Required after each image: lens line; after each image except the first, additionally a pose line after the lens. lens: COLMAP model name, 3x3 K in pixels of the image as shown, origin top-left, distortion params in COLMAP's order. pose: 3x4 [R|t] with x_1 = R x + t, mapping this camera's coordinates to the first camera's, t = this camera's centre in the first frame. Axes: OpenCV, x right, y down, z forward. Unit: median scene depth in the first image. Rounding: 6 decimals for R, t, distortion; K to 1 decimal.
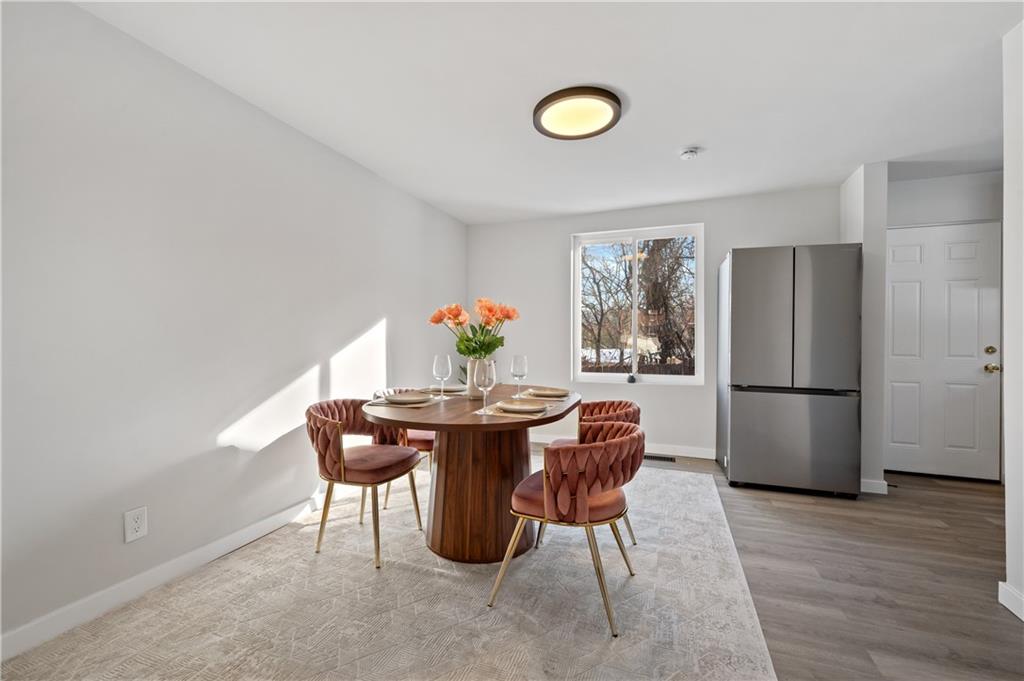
lens RADIAL K [[439.2, 0, 513.5], [0, 439.2, 337.4], [0, 0, 1]] dist [0.001836, -0.000003]
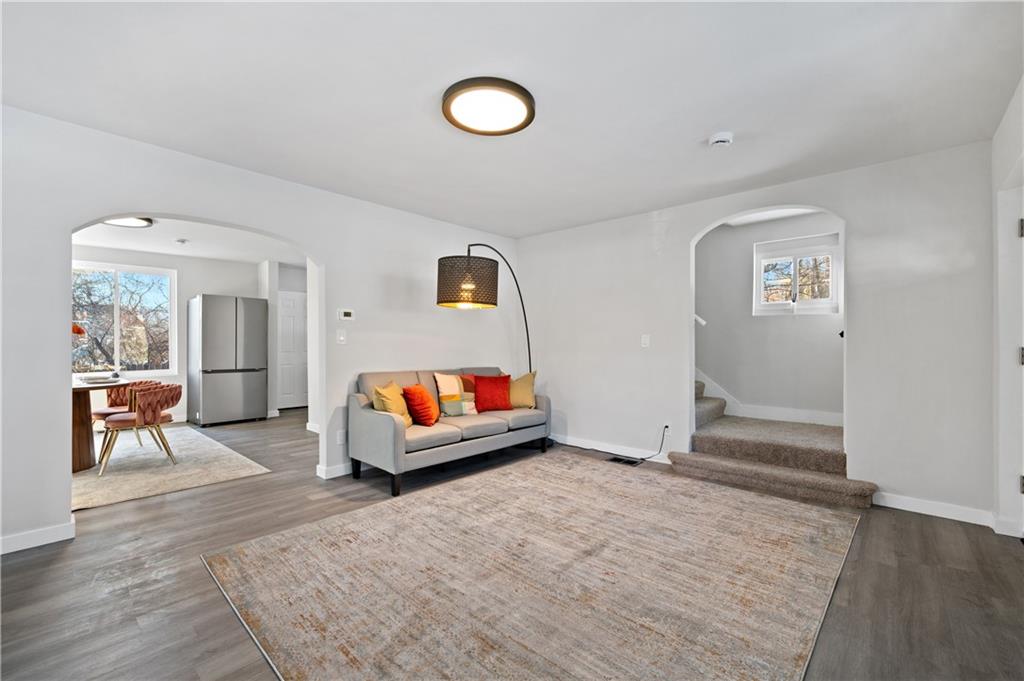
lens RADIAL K [[439.2, 0, 509.8], [0, 439.2, 341.1], [0, 0, 1]] dist [0.001836, -0.000003]
pose [[0.397434, -0.000914, 0.917630, -0.651395], [0.004973, 0.999987, -0.001158, -0.003421], [-0.917617, 0.005024, 0.397433, -0.865937]]
